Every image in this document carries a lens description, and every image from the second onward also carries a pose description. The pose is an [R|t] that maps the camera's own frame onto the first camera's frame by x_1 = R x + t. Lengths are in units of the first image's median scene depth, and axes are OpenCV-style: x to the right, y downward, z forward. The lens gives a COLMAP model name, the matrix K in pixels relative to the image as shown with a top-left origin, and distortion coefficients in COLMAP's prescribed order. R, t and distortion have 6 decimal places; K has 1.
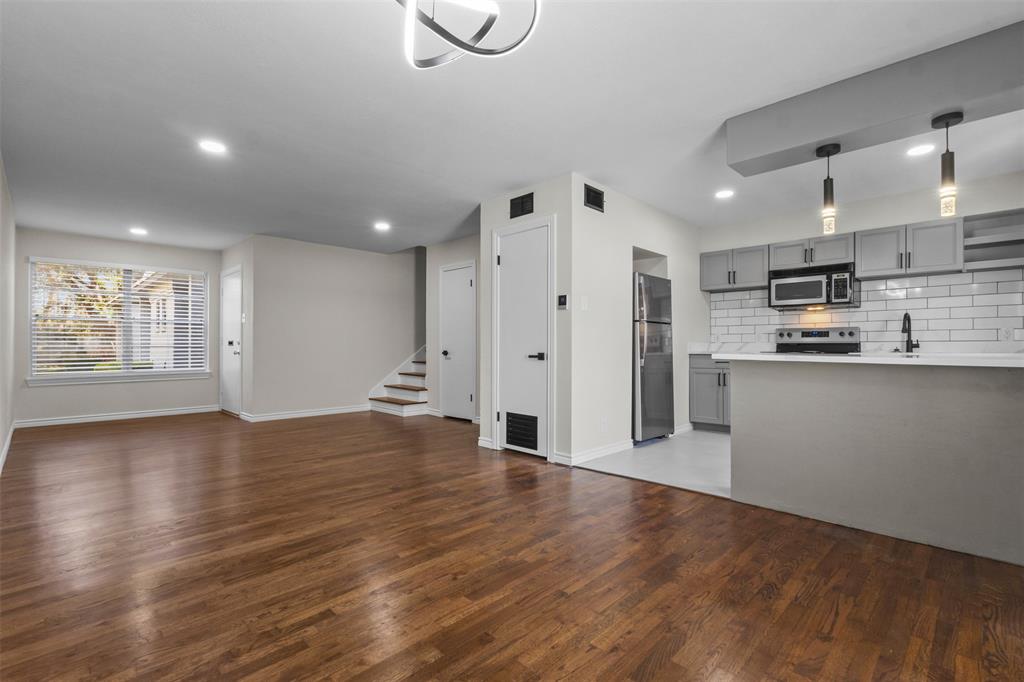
lens RADIAL K [[474.3, 0, 506.0], [0, 474.3, 341.2], [0, 0, 1]] dist [-0.000162, 0.001669]
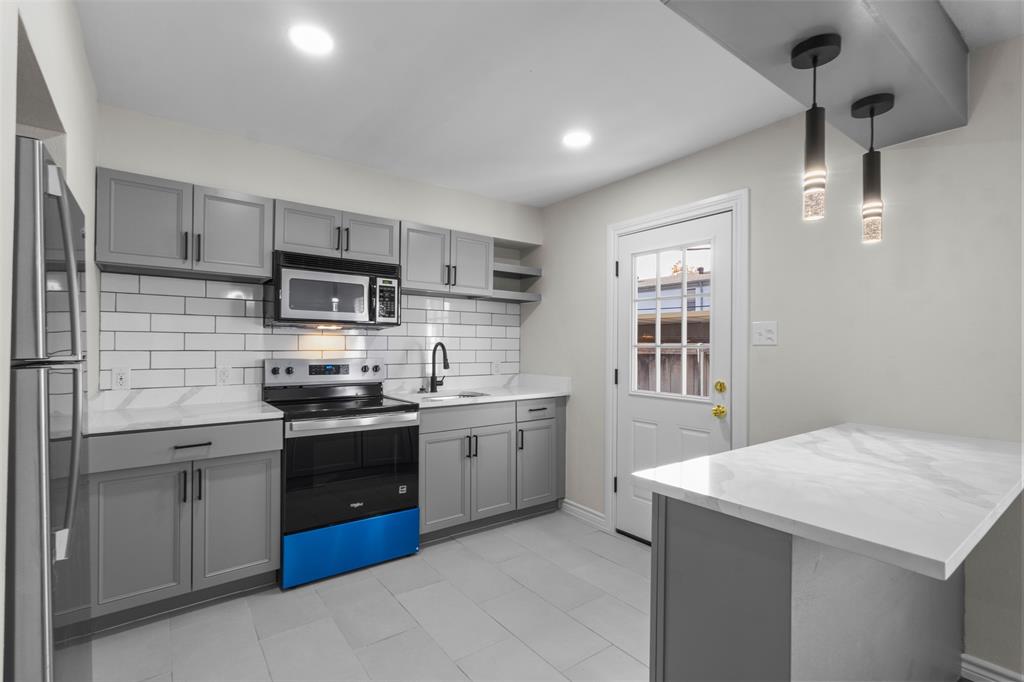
lens RADIAL K [[474.3, 0, 511.4], [0, 474.3, 344.1], [0, 0, 1]] dist [-0.000162, 0.001669]
pose [[0.139631, 0.005326, 0.990189, 0.083493], [-0.018480, 0.999825, -0.002772, -0.052680], [-0.990031, -0.017911, 0.139705, 0.719585]]
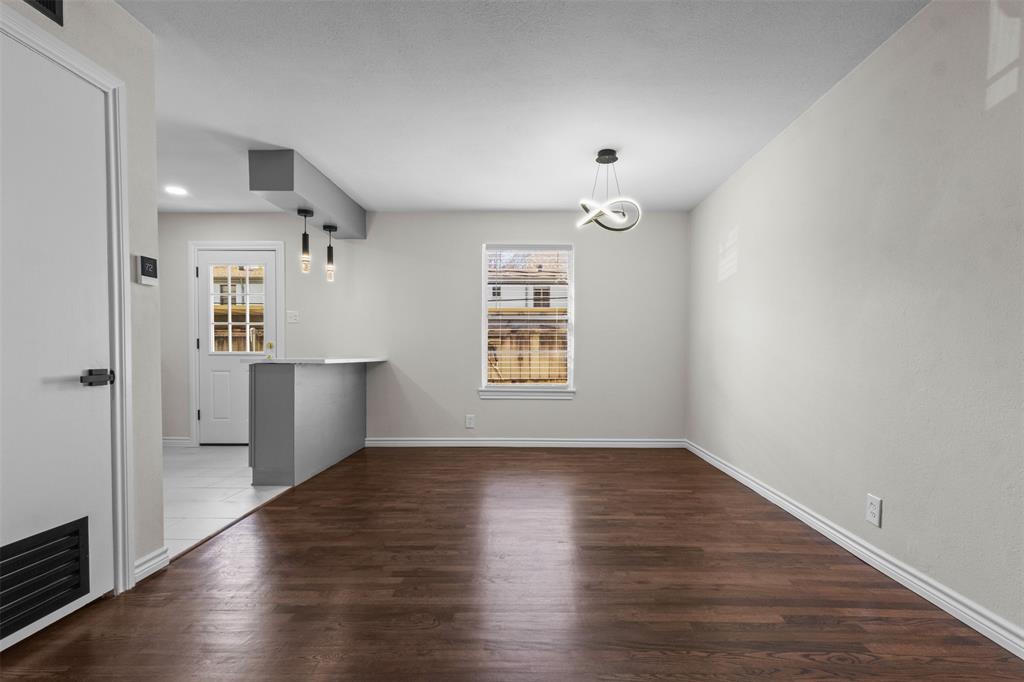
lens RADIAL K [[474.3, 0, 526.2], [0, 474.3, 362.8], [0, 0, 1]] dist [-0.000162, 0.001669]
pose [[-0.706829, -0.022303, 0.707033, -0.459811], [-0.011351, 0.999732, 0.020187, 0.002917], [-0.707294, 0.006243, -0.706892, 0.891083]]
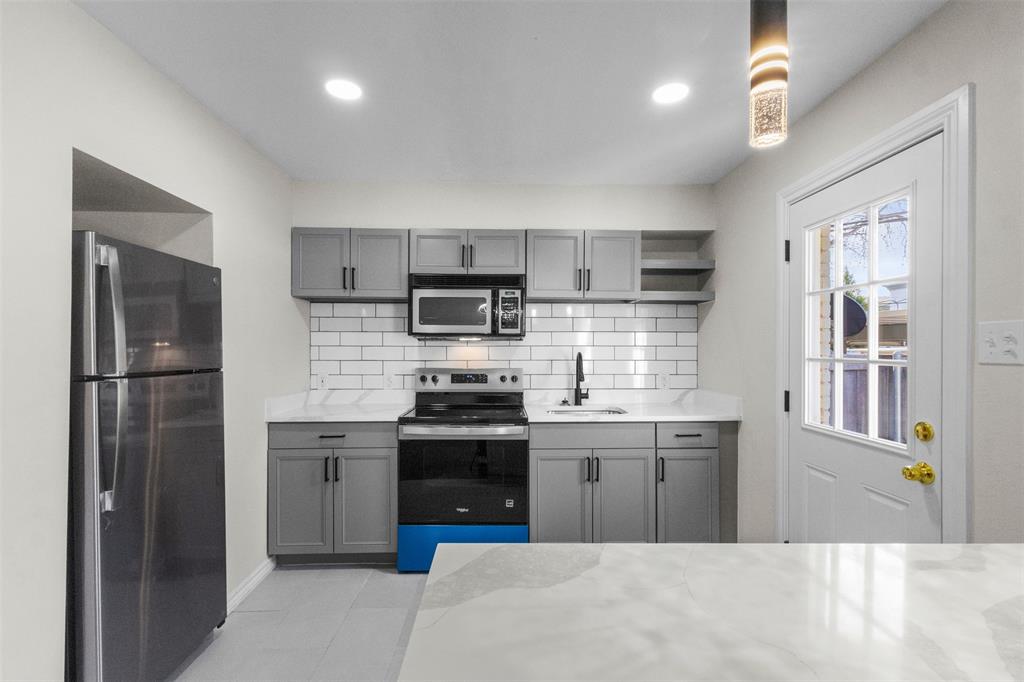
lens RADIAL K [[474.3, 0, 511.4], [0, 474.3, 349.1], [0, 0, 1]] dist [-0.000162, 0.001669]
pose [[0.692972, -0.001413, 0.720963, 0.230834], [-0.010635, 0.999869, 0.012181, -0.067268], [-0.720886, -0.016108, 0.692867, 0.531520]]
